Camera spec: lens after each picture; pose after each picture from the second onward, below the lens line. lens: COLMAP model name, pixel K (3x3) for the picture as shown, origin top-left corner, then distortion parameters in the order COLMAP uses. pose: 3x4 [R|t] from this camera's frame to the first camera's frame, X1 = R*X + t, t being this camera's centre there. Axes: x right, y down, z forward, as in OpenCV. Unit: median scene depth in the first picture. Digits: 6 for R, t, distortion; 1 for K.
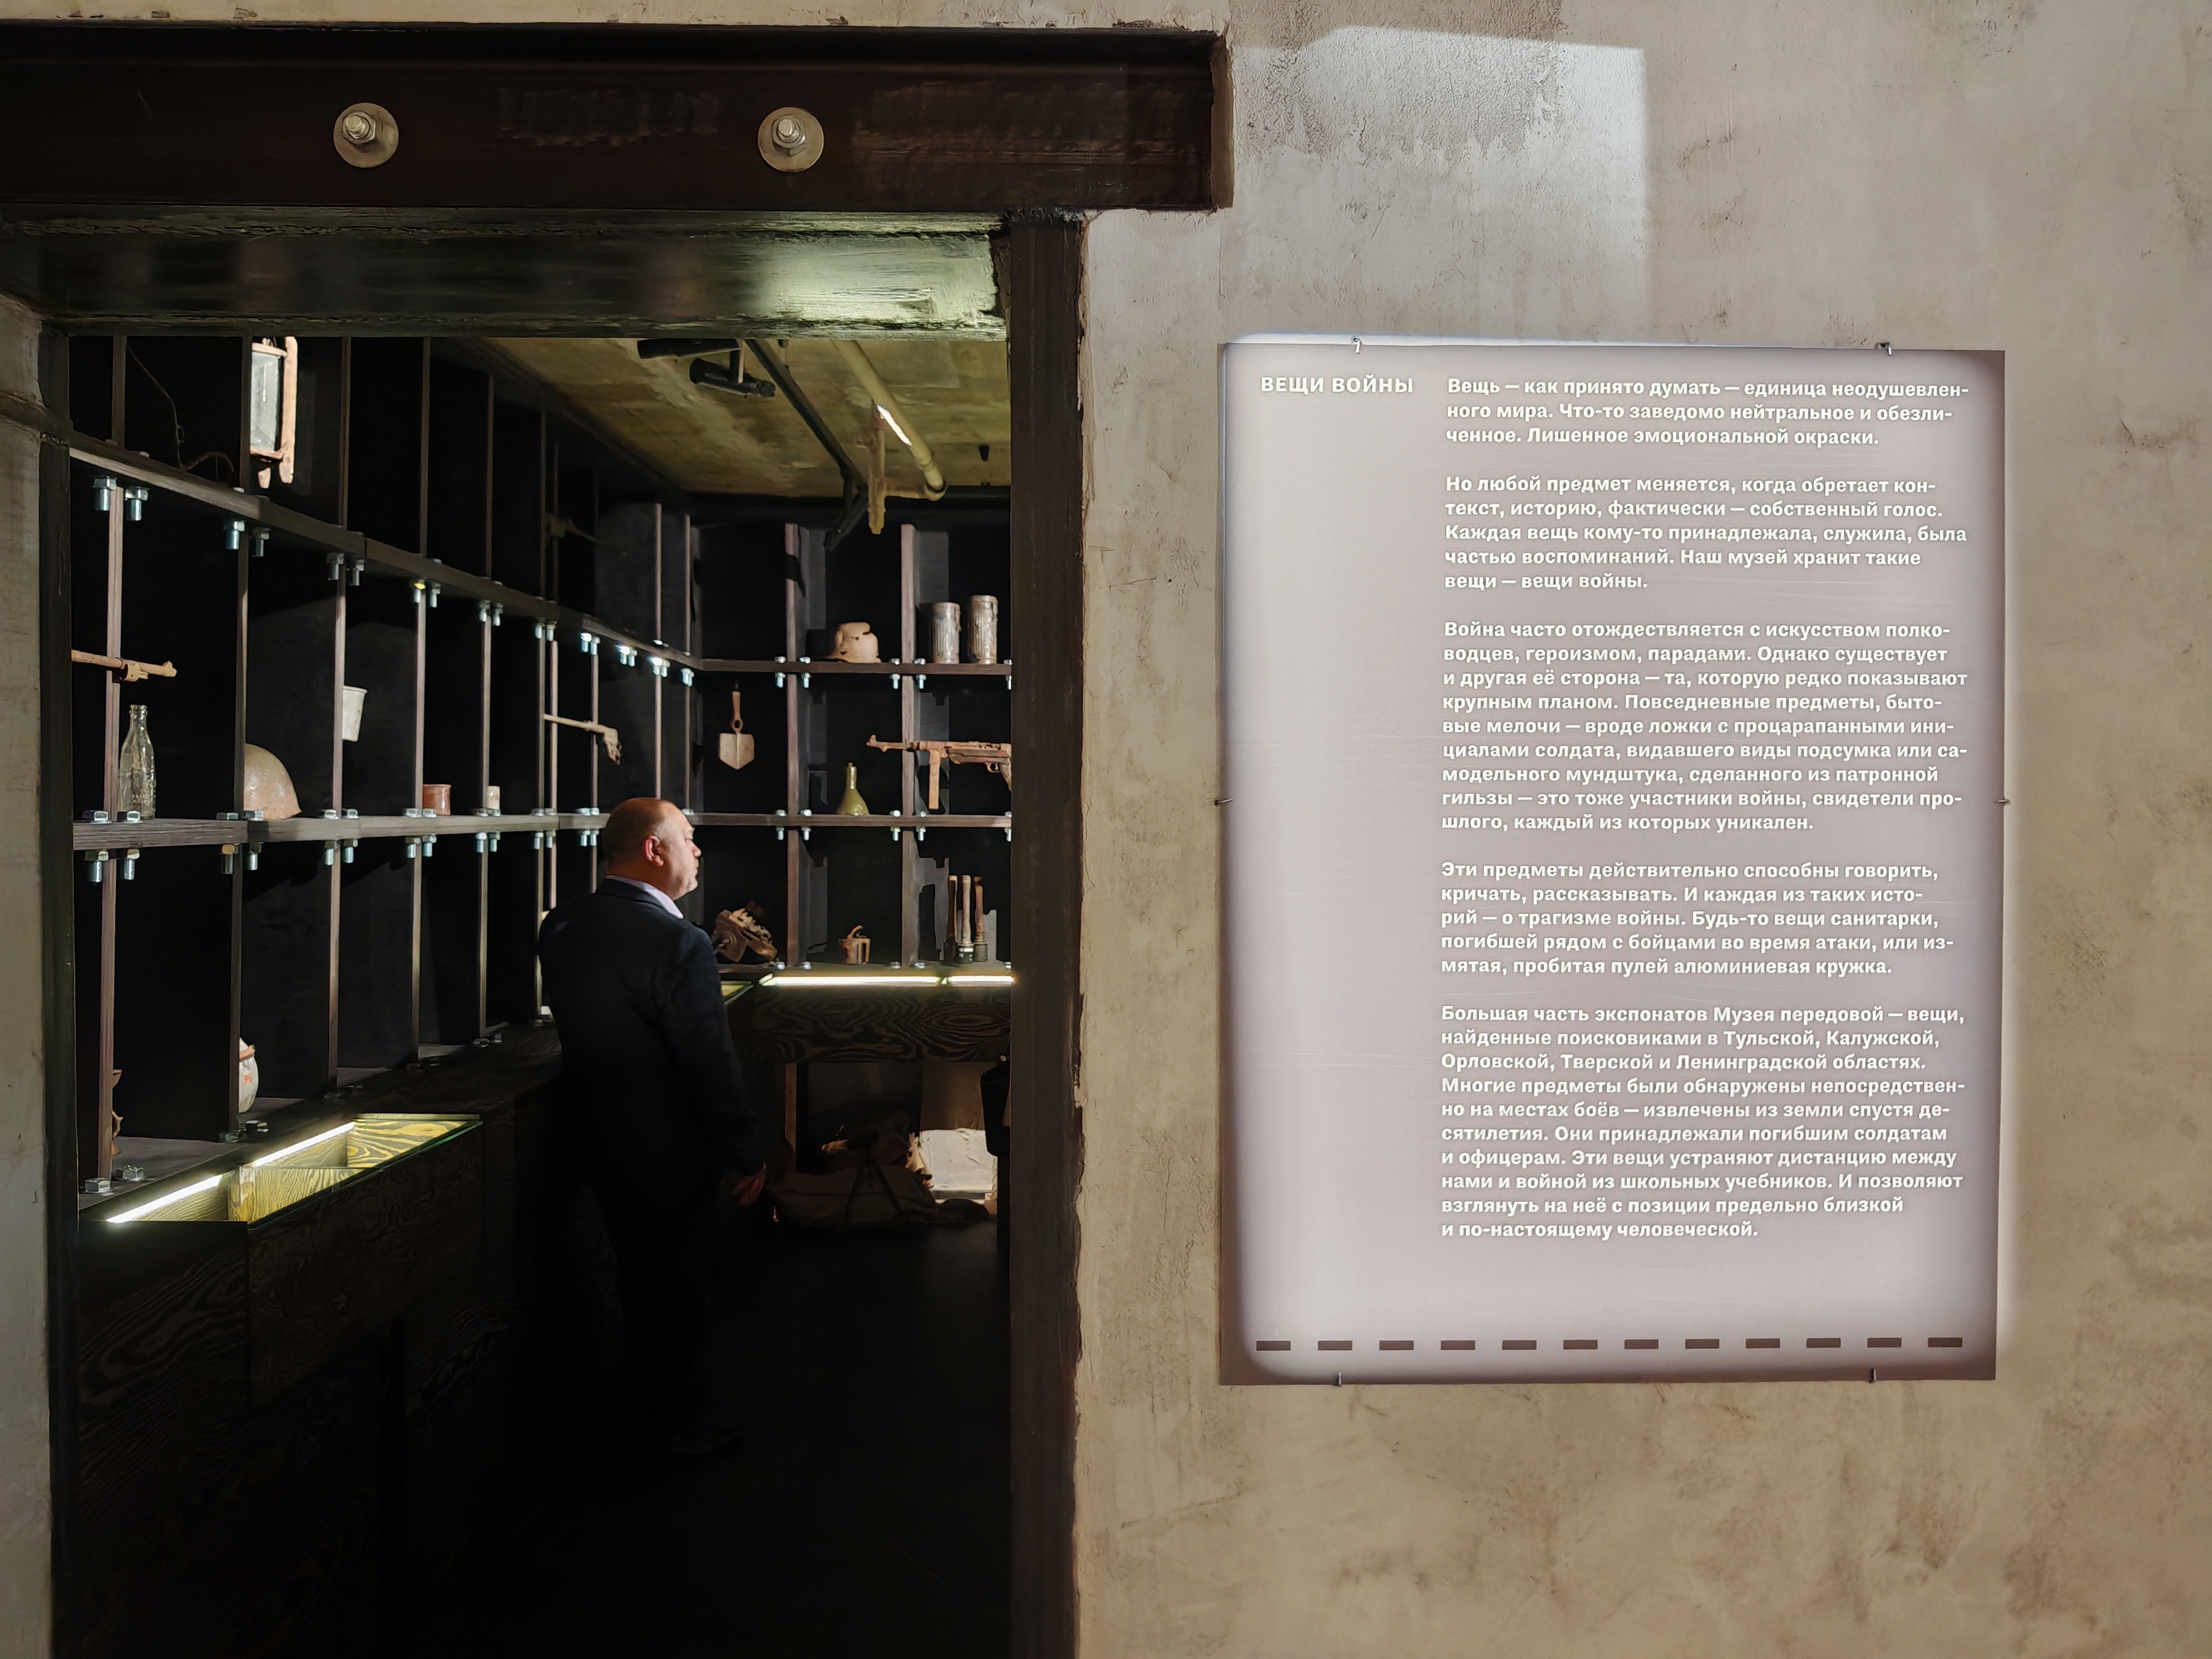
lens RADIAL K [[1789.1, 0, 1106.0], [0, 1789.1, 829.5], [0, 0, 1]] dist [0.061834, -0.002294]
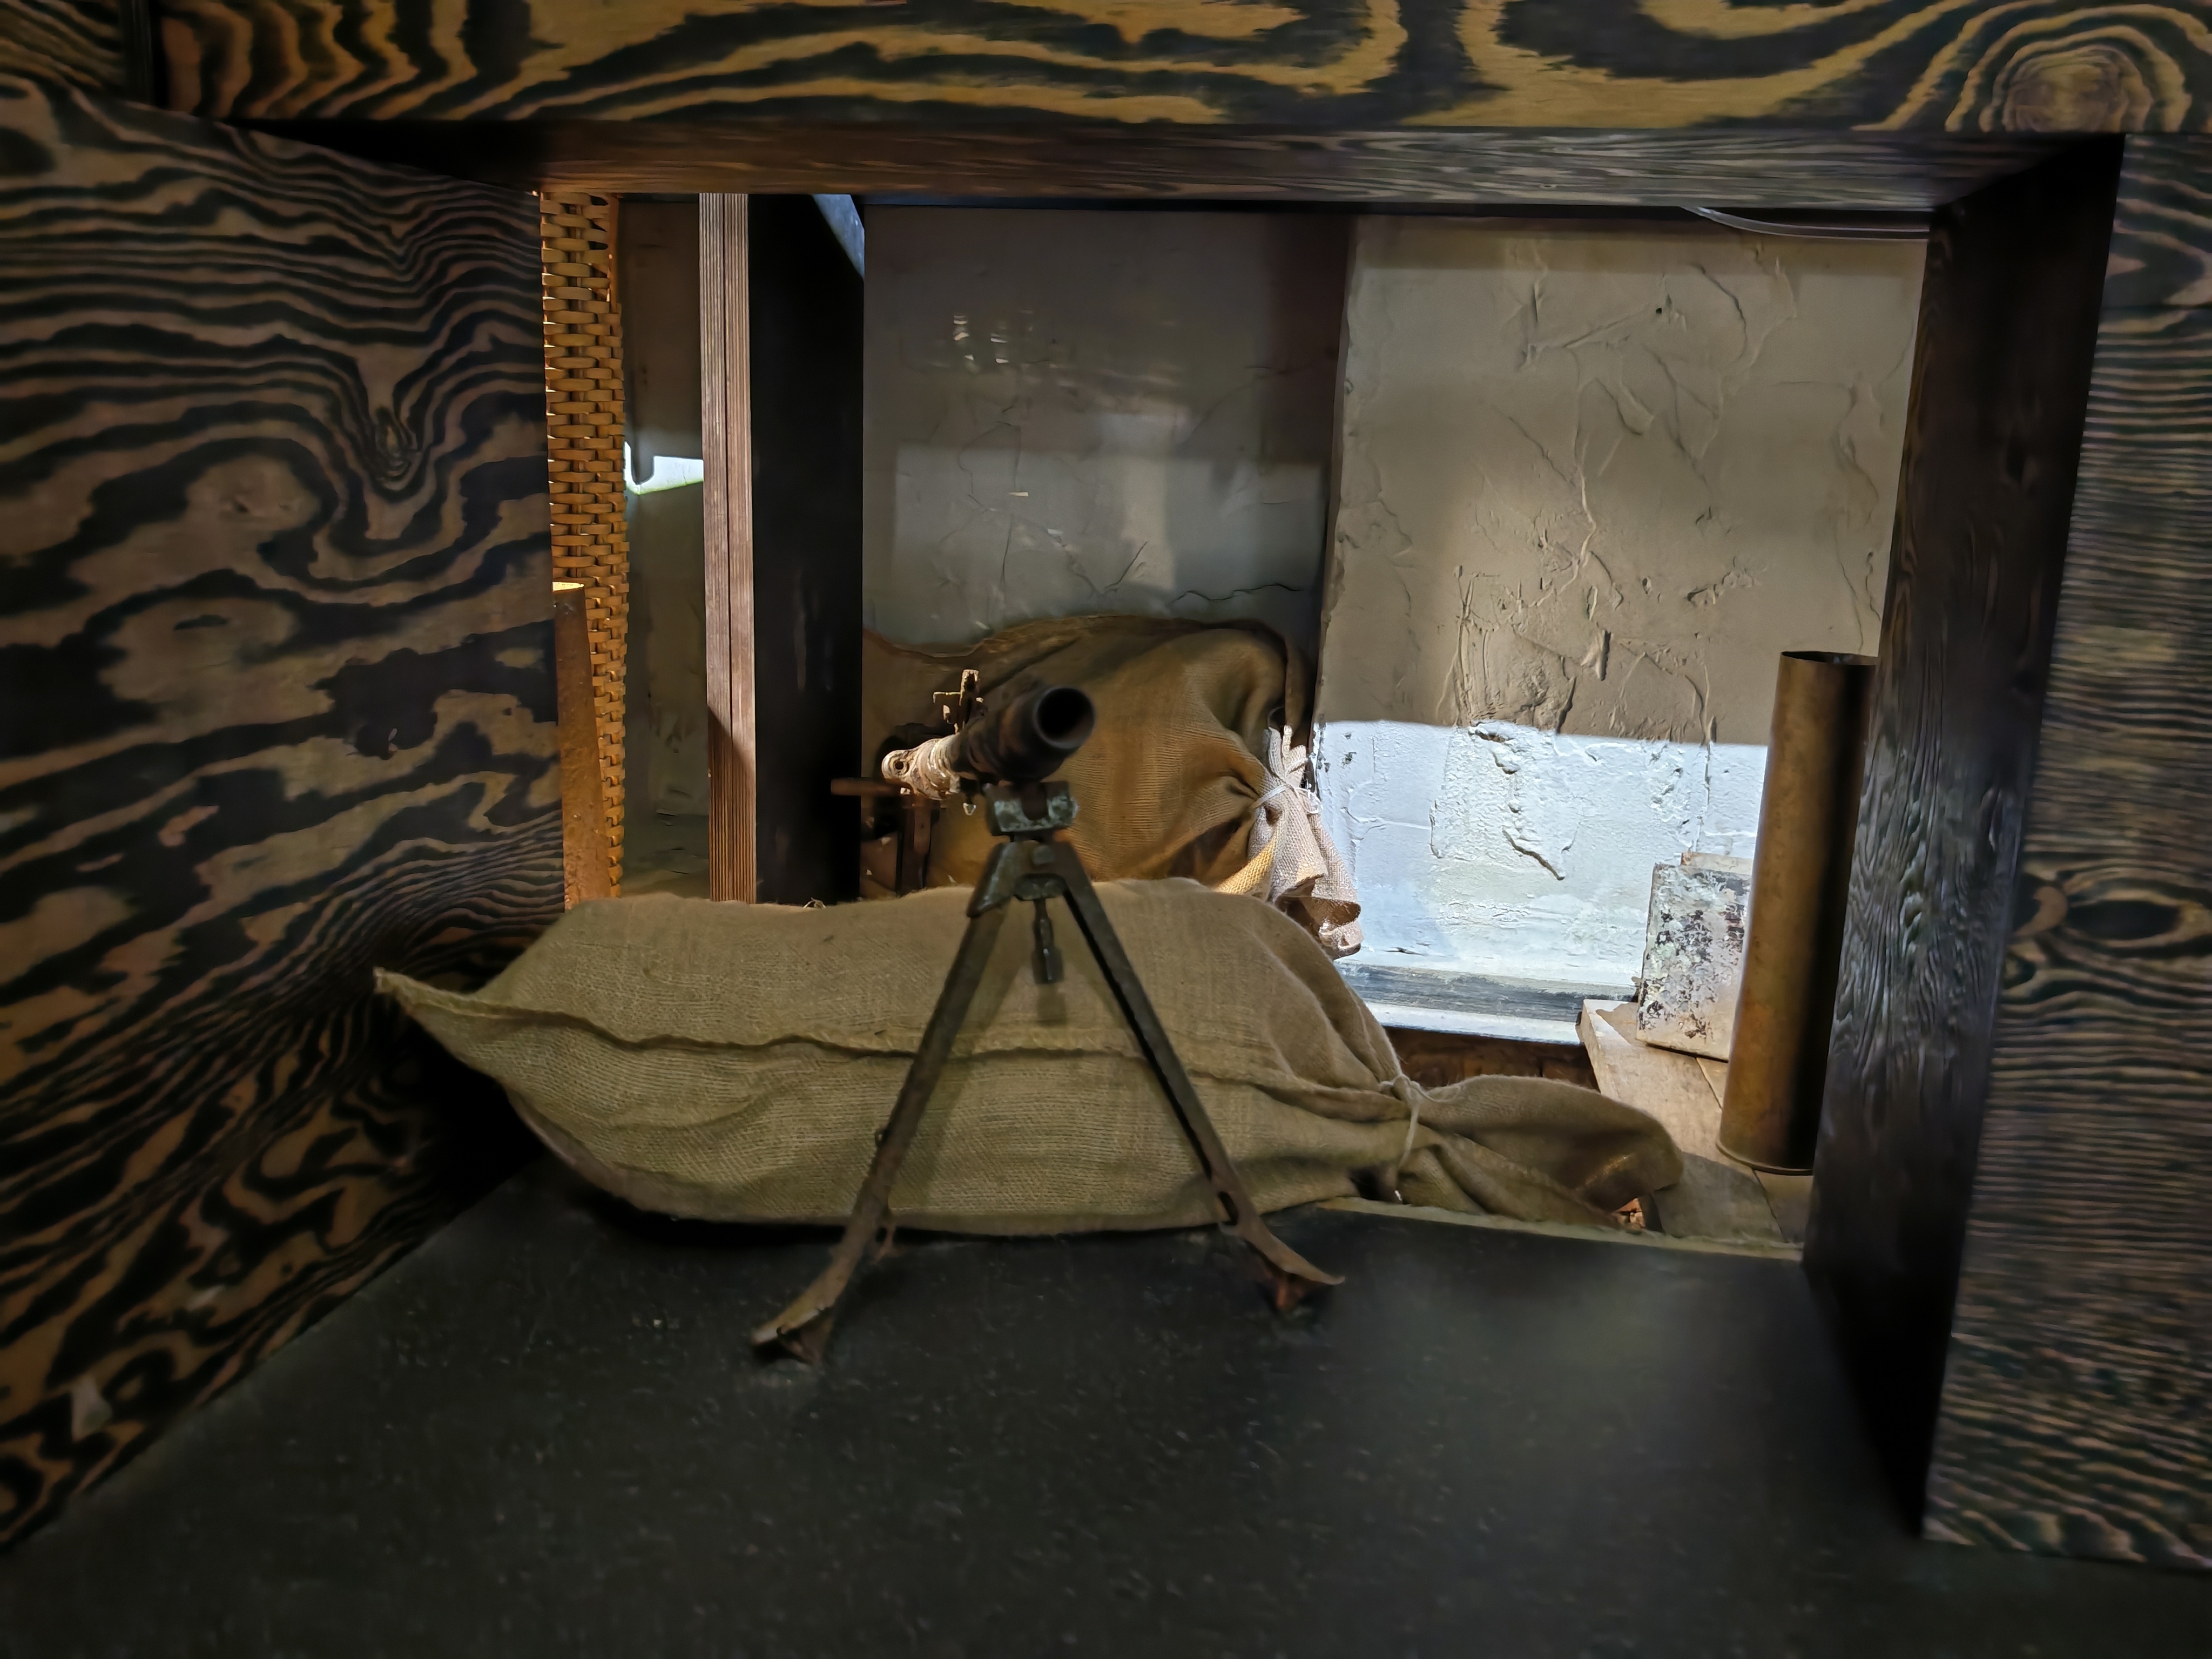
lens RADIAL K [[1789.1, 0, 1106.0], [0, 1789.1, 829.5], [0, 0, 1]] dist [0.061834, -0.002294]
pose [[0.982253, 0.067818, -0.174869, -0.088693], [-0.030131, 0.977287, 0.209766, 0.133744], [0.185123, -0.200775, 0.961987, 0.766469]]
